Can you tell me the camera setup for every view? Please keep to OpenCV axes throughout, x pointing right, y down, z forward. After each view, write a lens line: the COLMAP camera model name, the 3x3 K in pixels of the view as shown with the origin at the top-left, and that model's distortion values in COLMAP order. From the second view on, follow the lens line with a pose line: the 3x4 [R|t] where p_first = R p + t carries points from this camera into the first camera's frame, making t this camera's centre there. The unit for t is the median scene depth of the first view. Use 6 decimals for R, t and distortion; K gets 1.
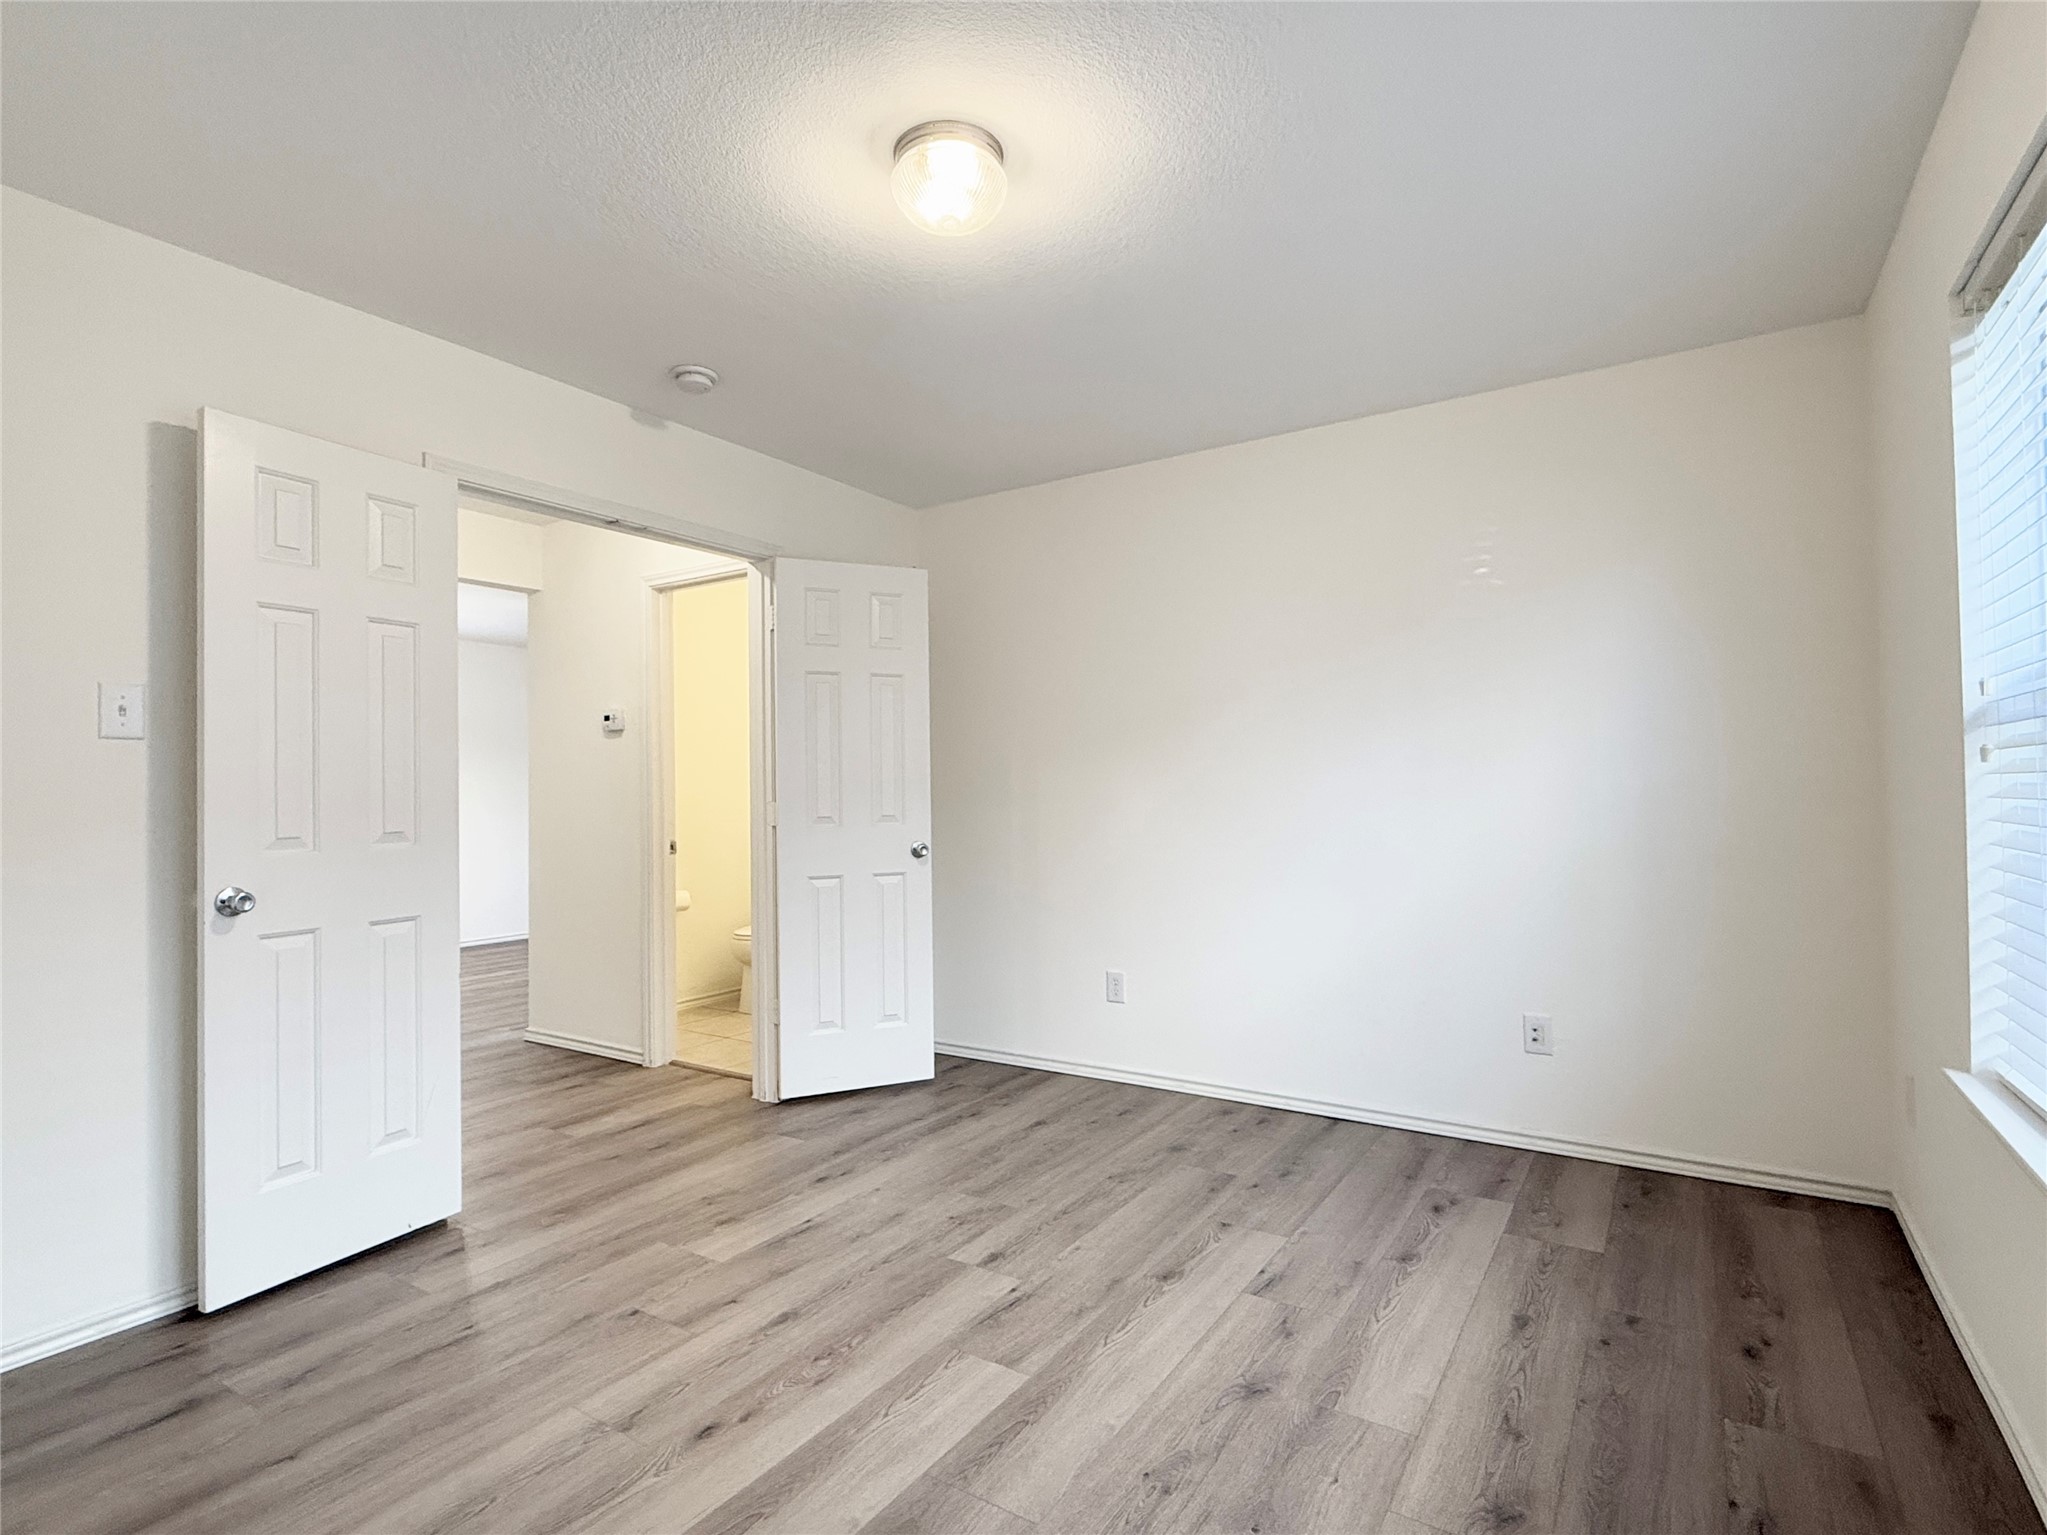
lens RADIAL K [[1007.7, 0, 1024.1], [0, 1007.7, 772.2], [0, 0, 1]] dist [0.002968, 0.000794]
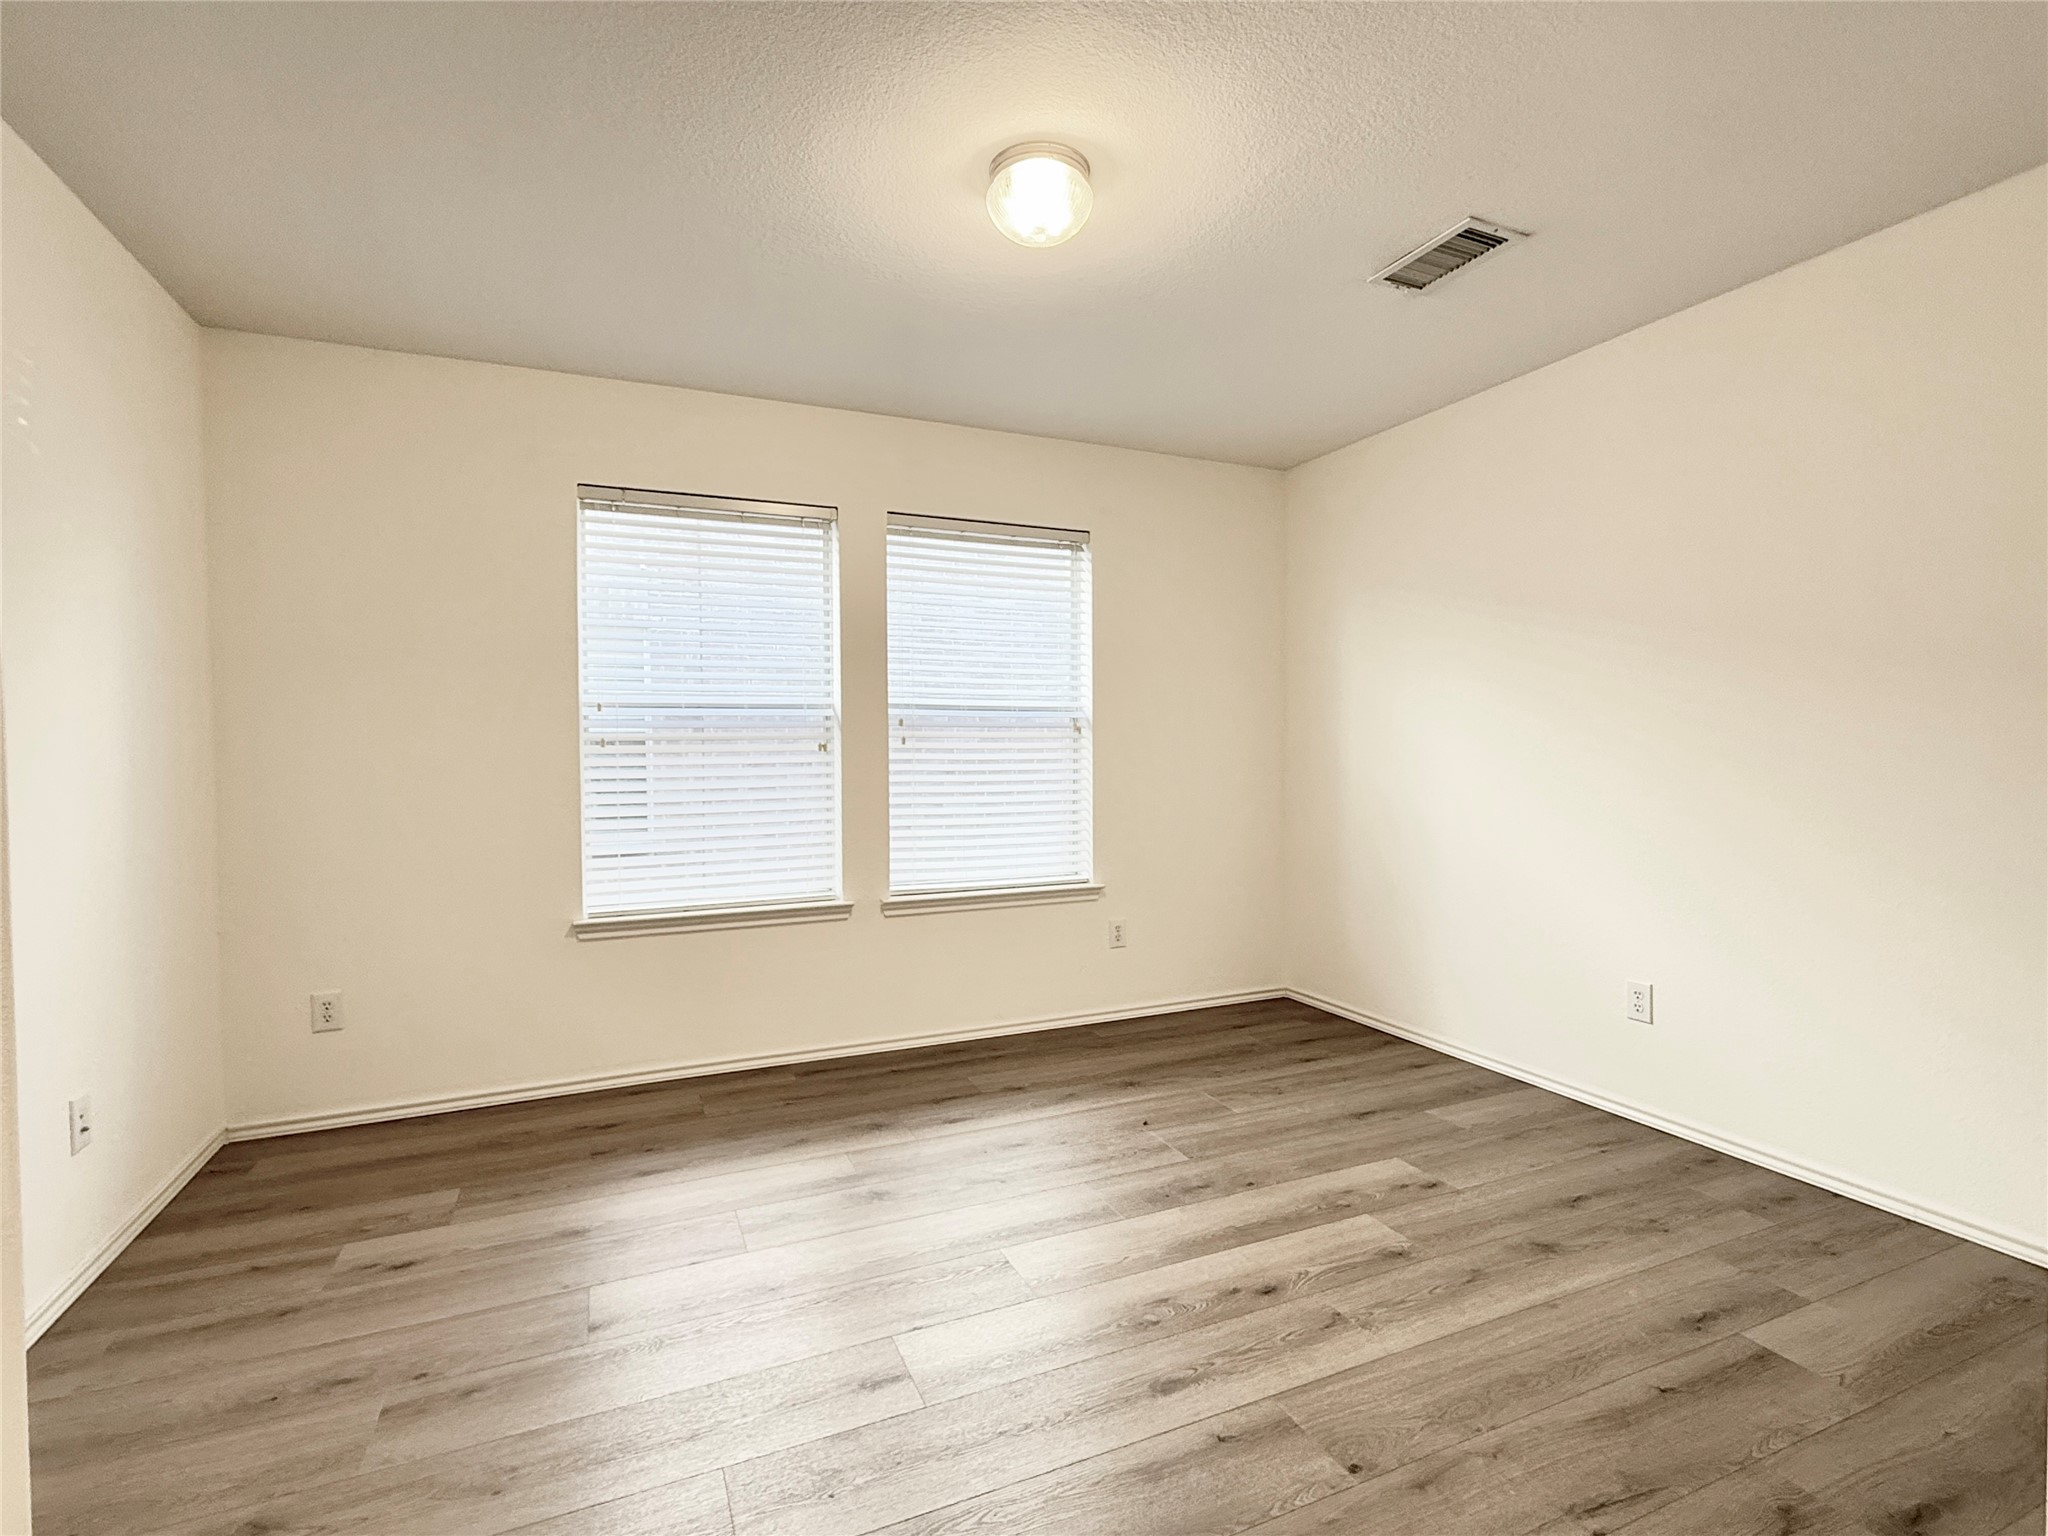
lens RADIAL K [[1008.2, 0, 1026.3], [0, 1008.2, 766.1], [0, 0, 1]] dist [0.002968, 0.000794]
pose [[-0.835337, 0.007486, 0.549687, -0.673388], [0.007754, 0.999968, -0.001835, 0.035636], [-0.549683, 0.002730, -0.835369, 1.969444]]
